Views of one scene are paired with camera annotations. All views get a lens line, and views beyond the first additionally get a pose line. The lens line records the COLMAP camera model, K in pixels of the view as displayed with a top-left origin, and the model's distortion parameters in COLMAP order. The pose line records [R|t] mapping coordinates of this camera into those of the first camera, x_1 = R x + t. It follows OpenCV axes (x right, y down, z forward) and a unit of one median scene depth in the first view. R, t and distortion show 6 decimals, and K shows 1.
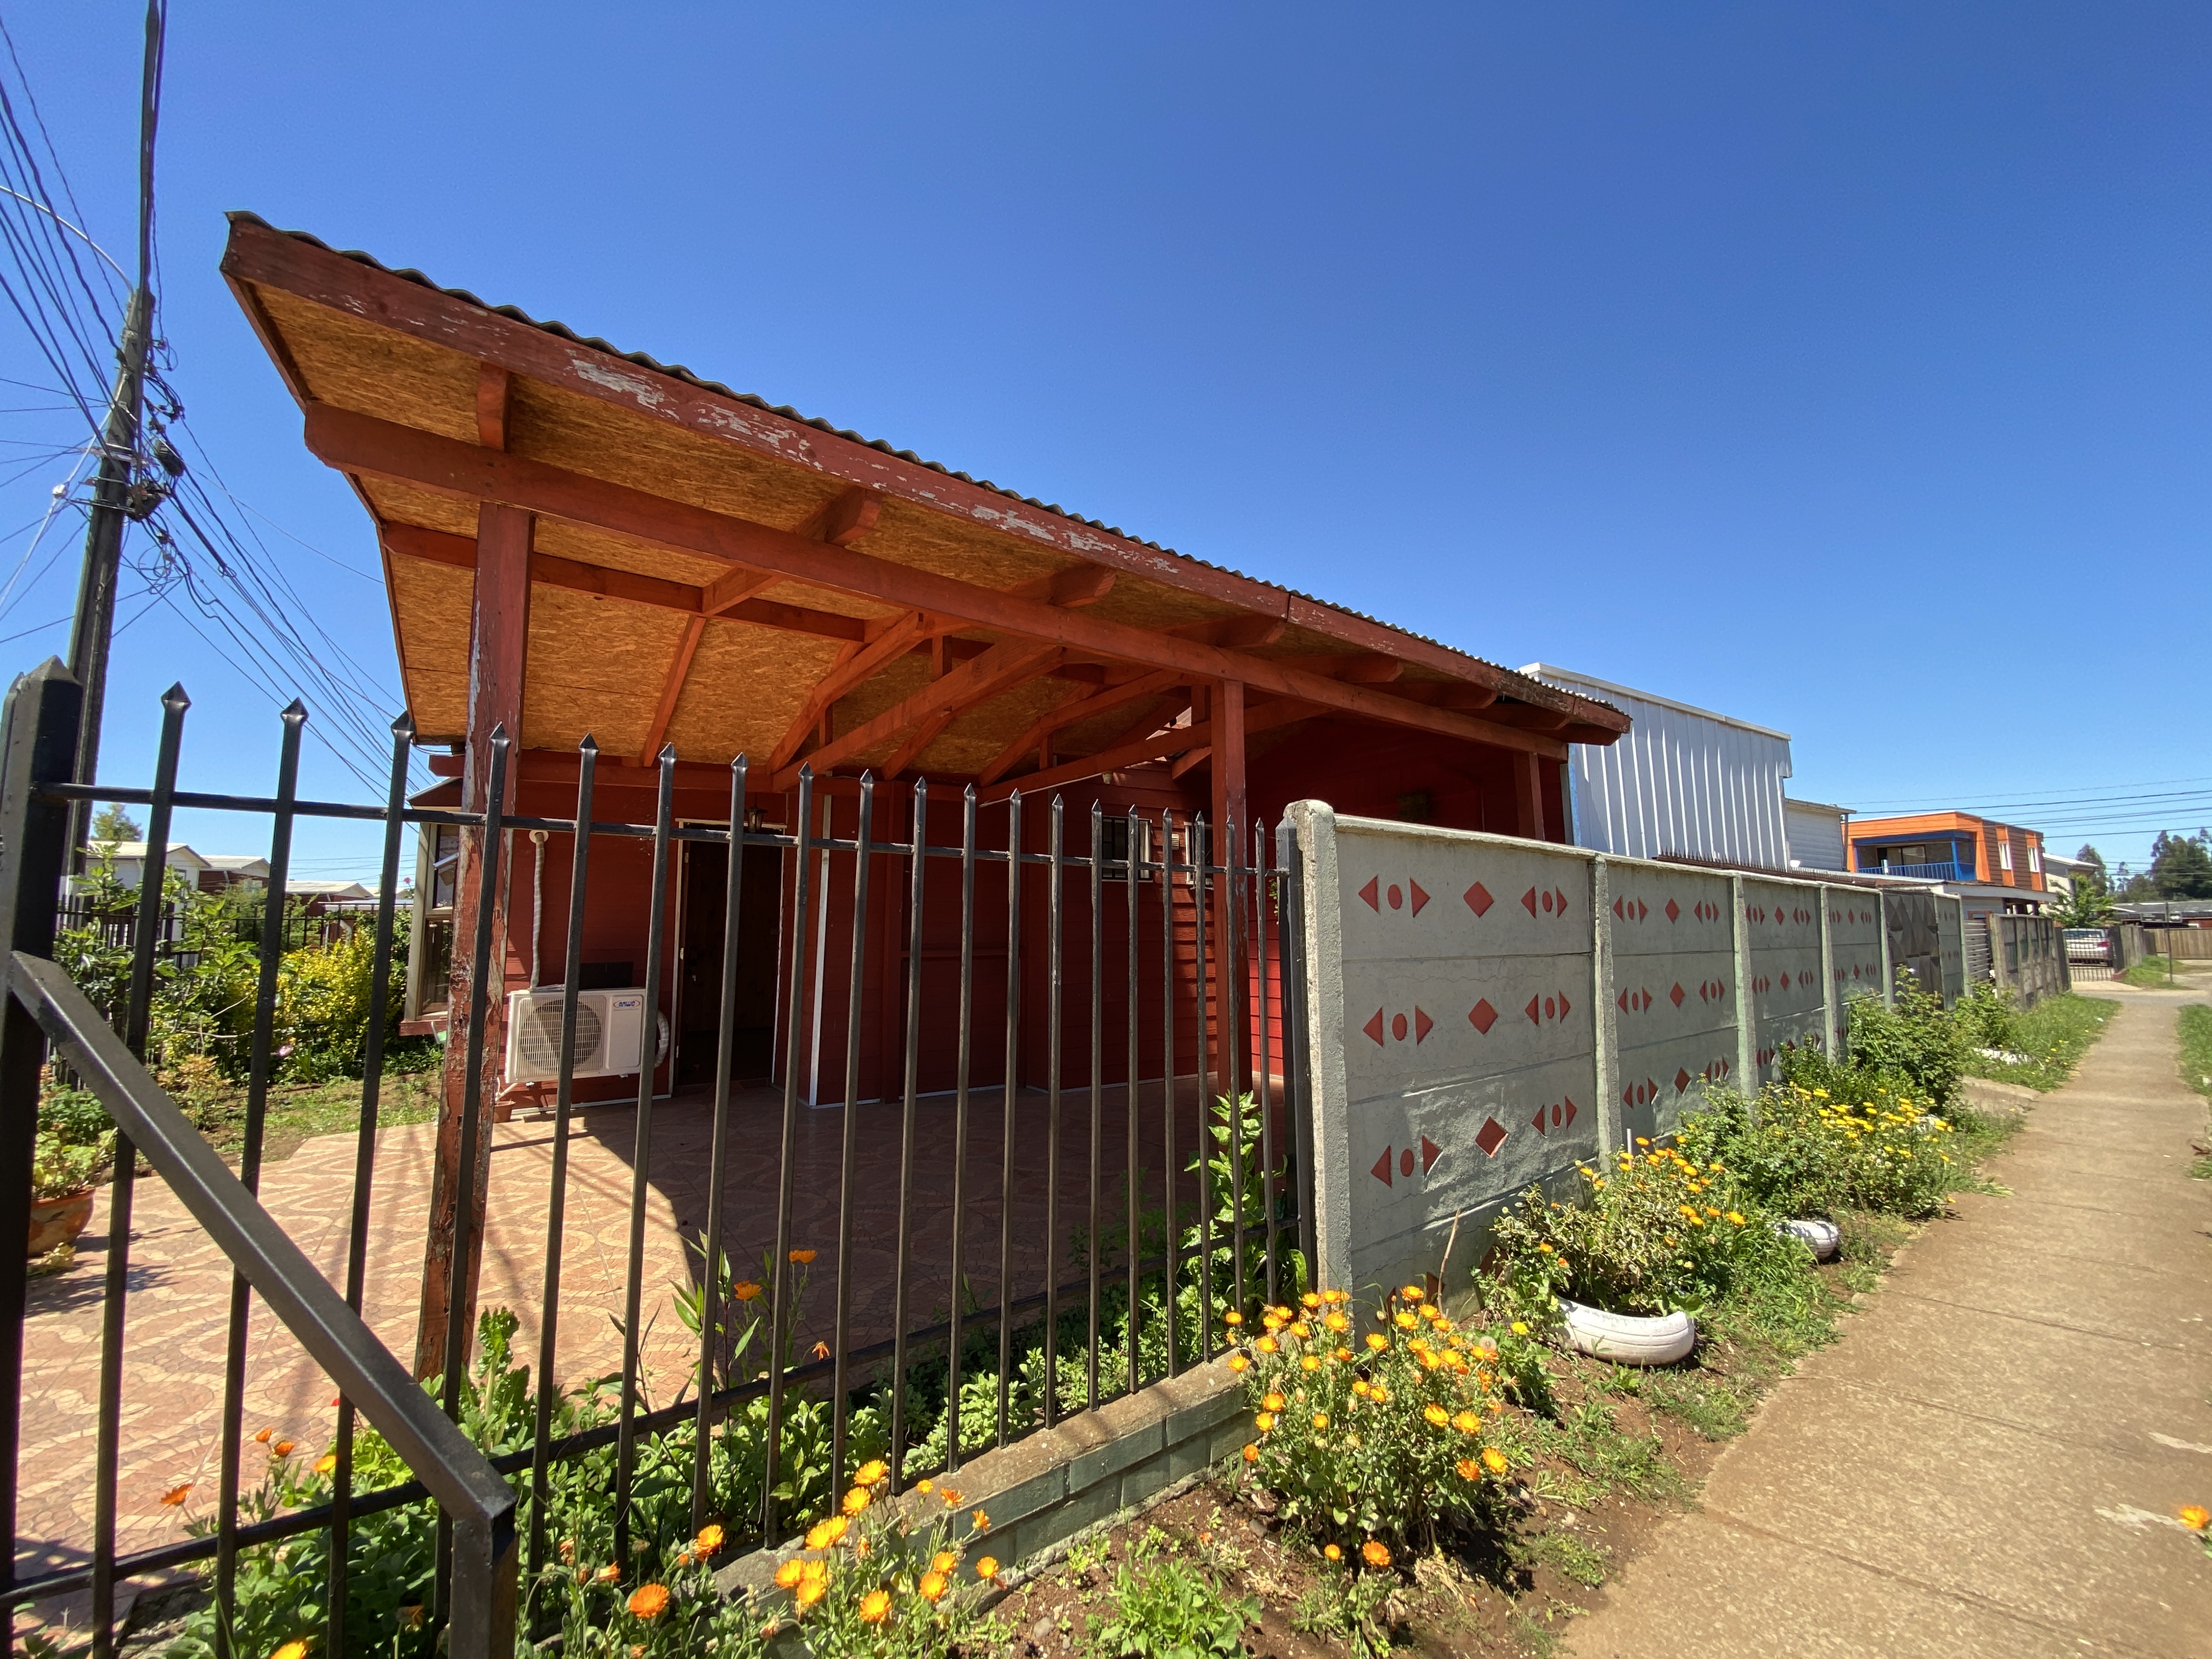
lens RADIAL K [[892.4, 0, 1118.0], [0, 892.4, 838.5], [0, 0, 1]] dist [0.000712, -0.011687]
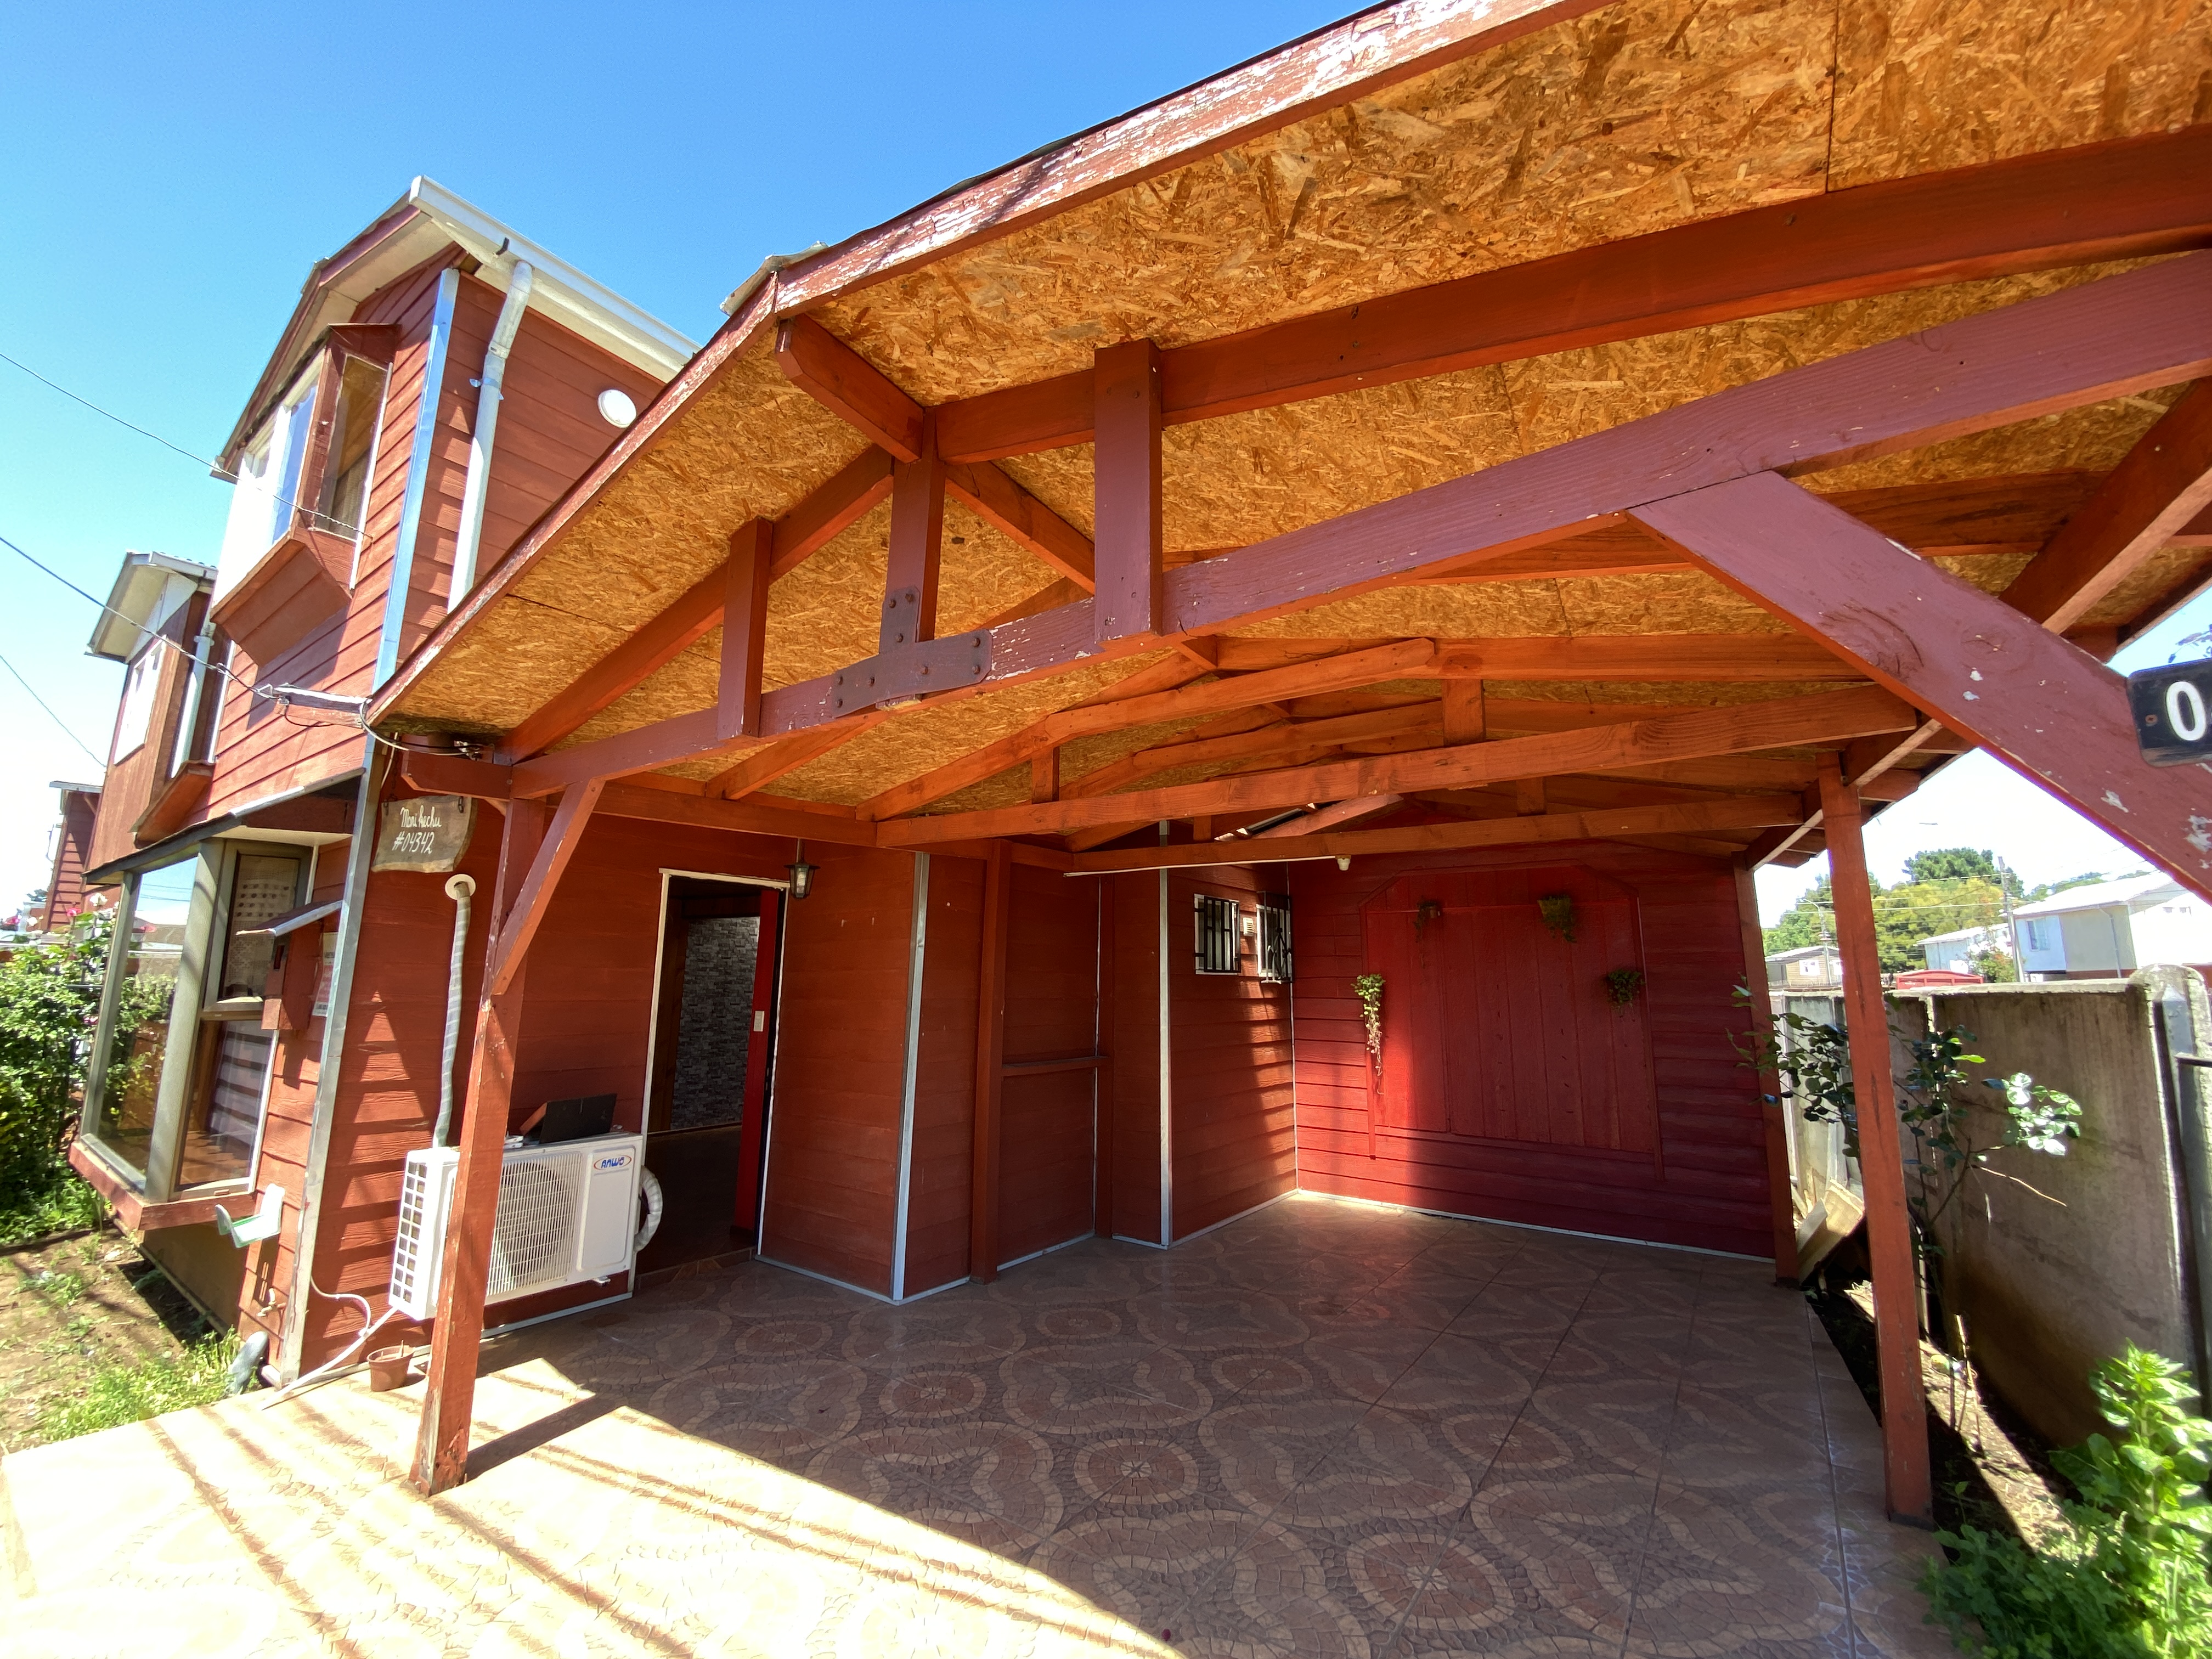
lens RADIAL K [[892.4, 0, 1118.0], [0, 892.4, 838.5], [0, 0, 1]] dist [0.000712, -0.011687]
pose [[0.935413, 0.079104, 0.344595, -0.448664], [-0.060288, 0.996062, -0.064999, -0.024341], [-0.348380, 0.040026, 0.936499, 0.270072]]
